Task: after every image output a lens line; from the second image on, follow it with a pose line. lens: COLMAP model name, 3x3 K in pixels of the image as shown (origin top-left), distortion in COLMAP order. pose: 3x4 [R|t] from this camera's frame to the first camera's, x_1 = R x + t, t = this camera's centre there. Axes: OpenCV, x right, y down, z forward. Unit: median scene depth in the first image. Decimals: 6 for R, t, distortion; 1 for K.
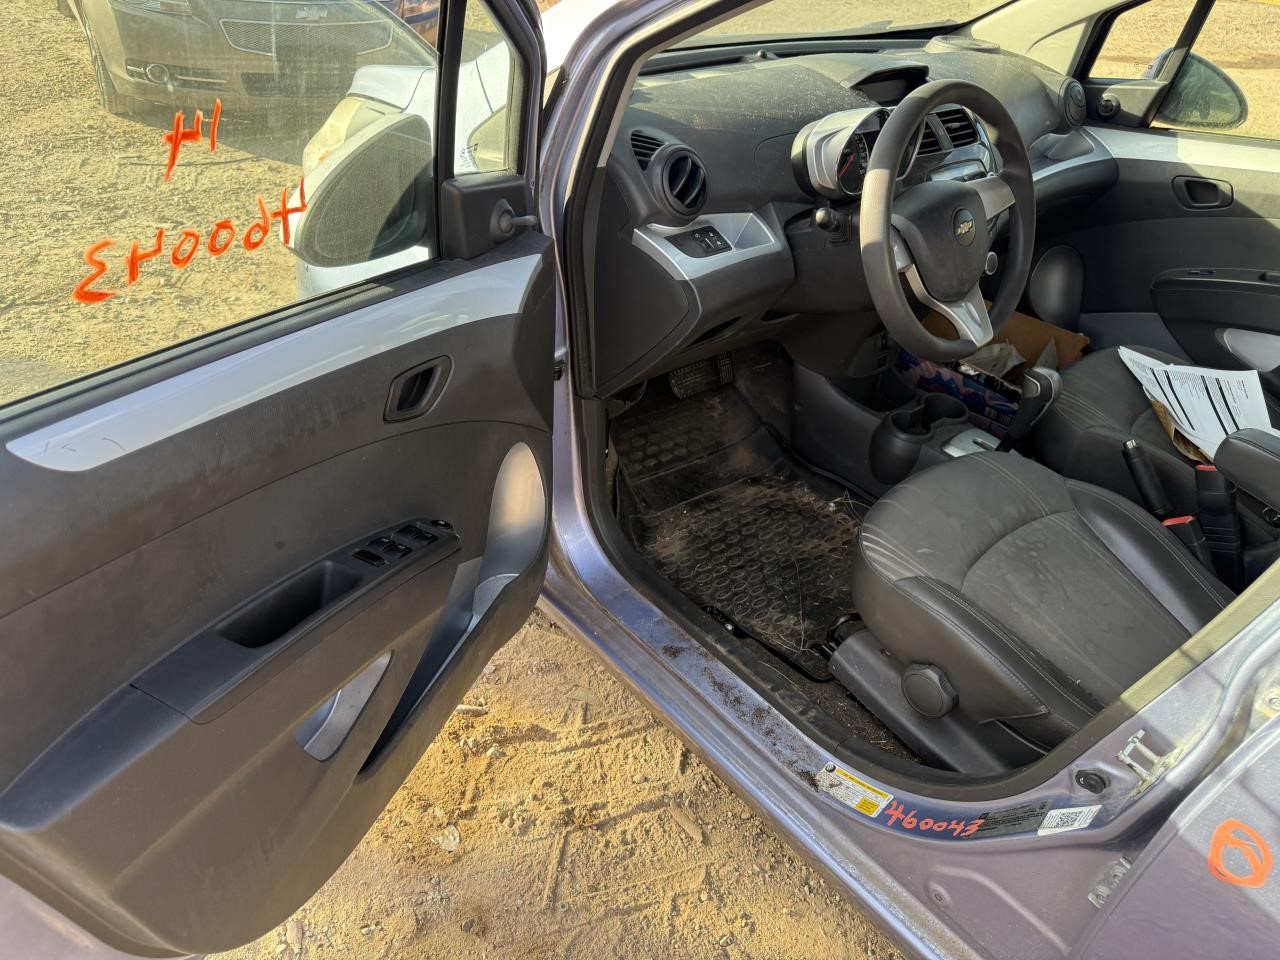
lens RADIAL K [[927.5, 0, 634.3], [0, 927.5, 478.9], [0, 0, 1]] dist [0.046990, -0.047211]
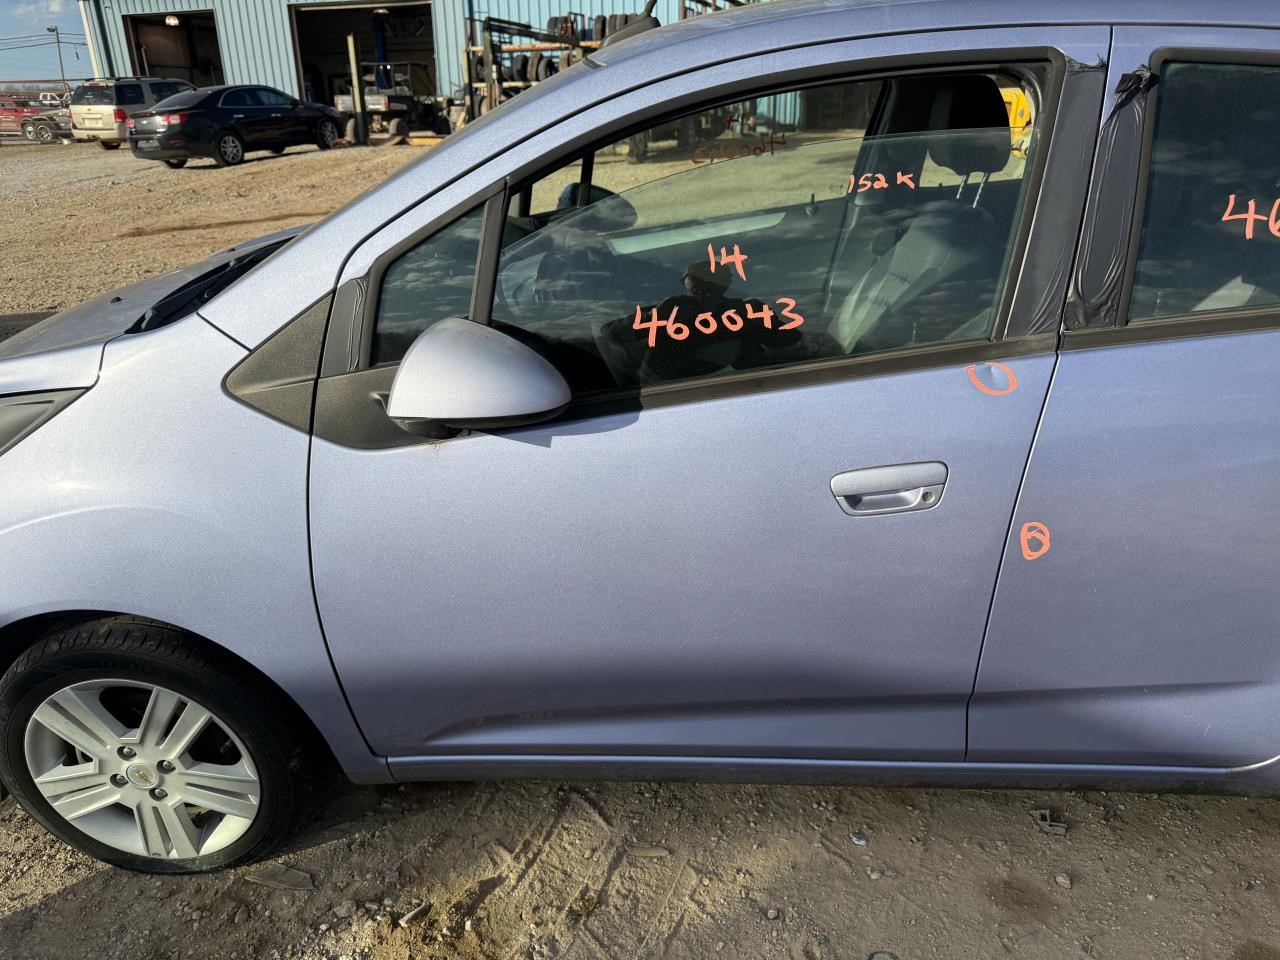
lens RADIAL K [[927.5, 0, 648.1], [0, 927.5, 479.7], [0, 0, 1]] dist [0.046990, -0.047211]
pose [[0.685242, -0.393200, 0.613055, -0.464396], [0.488372, 0.872527, 0.013743, -0.048166], [-0.540311, 0.289982, 0.789920, -0.044780]]
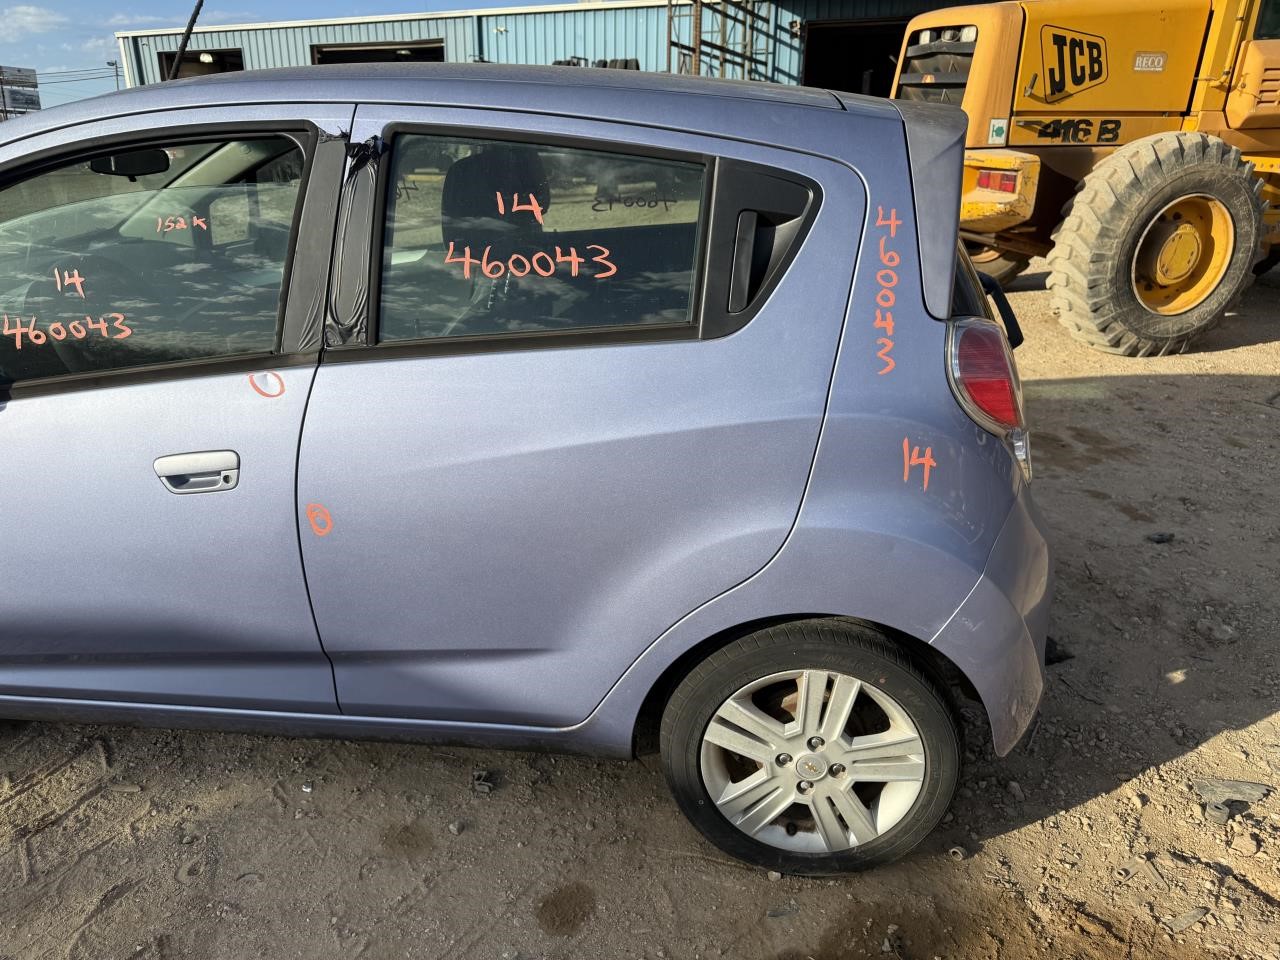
lens RADIAL K [[927.5, 0, 635.8], [0, 927.5, 485.1], [0, 0, 1]] dist [0.046990, -0.047211]
pose [[0.731470, -0.345380, 0.587932, -0.048461], [0.452142, 0.891090, -0.039058, 0.359854], [-0.510411, 0.294398, 0.807967, -0.584544]]
